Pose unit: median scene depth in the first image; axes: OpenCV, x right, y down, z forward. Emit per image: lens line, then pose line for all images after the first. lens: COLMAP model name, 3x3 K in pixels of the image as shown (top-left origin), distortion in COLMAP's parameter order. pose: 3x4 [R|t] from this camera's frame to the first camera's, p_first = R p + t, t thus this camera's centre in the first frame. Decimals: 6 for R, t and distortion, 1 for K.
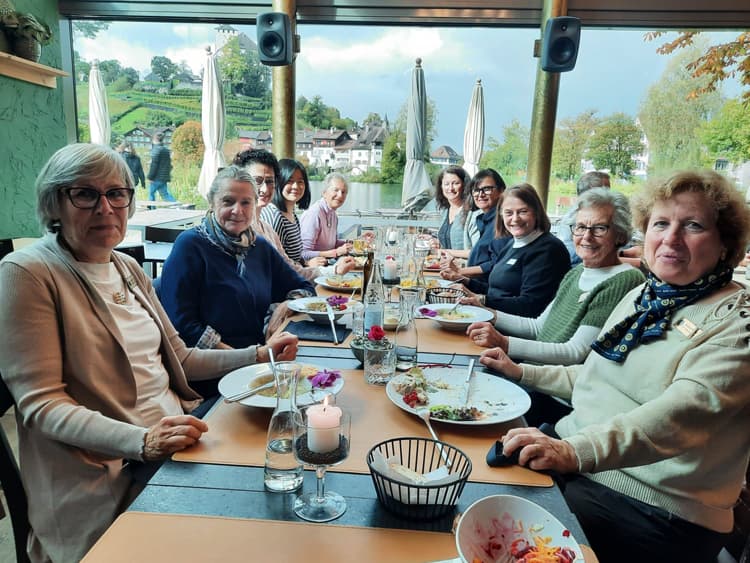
lens RADIAL K [[530.4, 0, 375.0], [0, 530.4, 281.5], [0, 0, 1]] dist [0.039604, -0.001529]
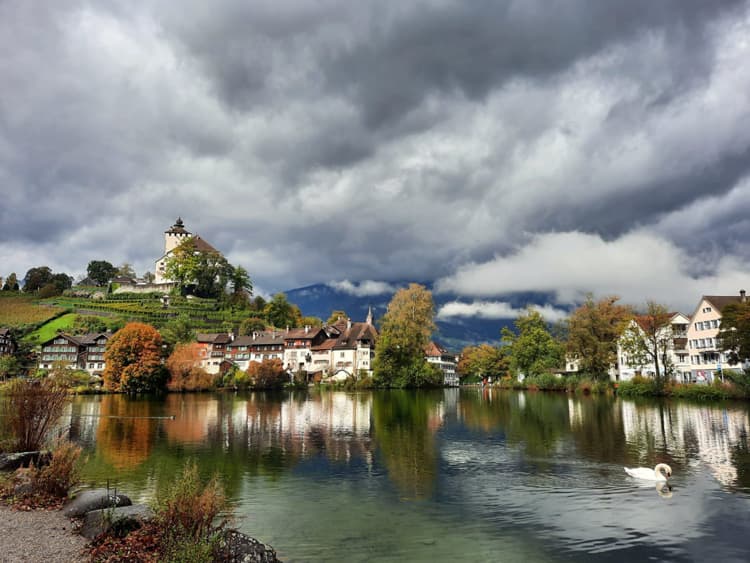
lens RADIAL K [[530.4, 0, 375.0], [0, 530.4, 281.5], [0, 0, 1]] dist [0.039604, -0.001529]
pose [[0.991417, -0.021473, 0.128962, -0.075335], [0.067118, 0.930101, -0.361119, -0.038178], [-0.112194, 0.366675, 0.923559, 0.165729]]
